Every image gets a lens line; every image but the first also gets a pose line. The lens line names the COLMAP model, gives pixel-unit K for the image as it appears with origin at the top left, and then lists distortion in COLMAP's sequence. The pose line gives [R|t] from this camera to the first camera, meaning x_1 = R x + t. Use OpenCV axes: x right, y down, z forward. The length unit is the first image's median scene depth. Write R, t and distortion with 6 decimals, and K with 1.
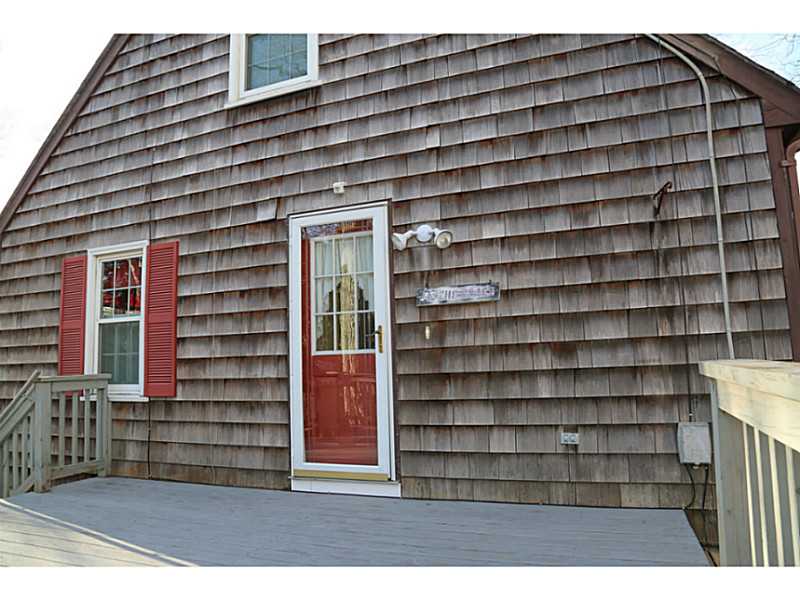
lens RADIAL K [[533.6, 0, 400.0], [0, 533.6, 300.0], [0, 0, 1]] dist [-0.105710, 0.052598]
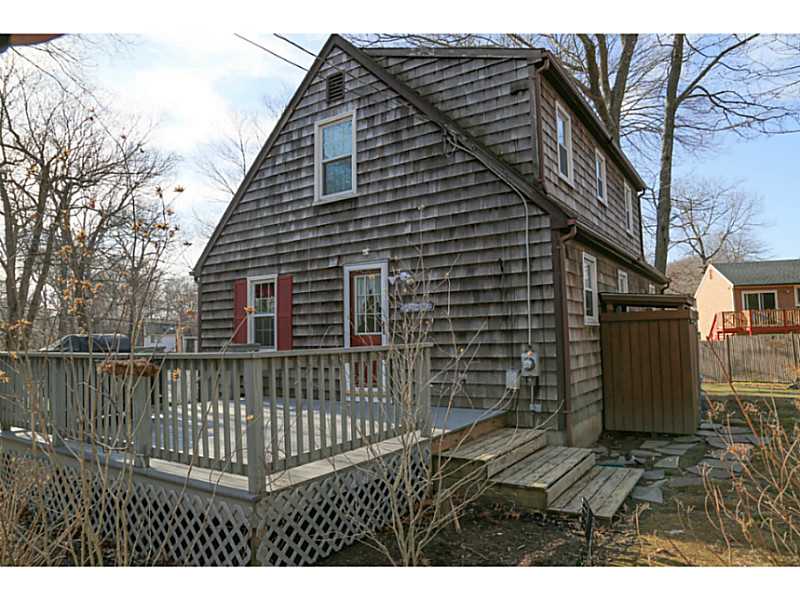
lens RADIAL K [[533.6, 0, 400.0], [0, 533.6, 300.0], [0, 0, 1]] dist [-0.105710, 0.052598]
pose [[0.974214, -0.002117, -0.225618, 0.450498], [0.013263, 0.998764, 0.047901, -0.121779], [0.225237, -0.049658, 0.973038, -0.910536]]
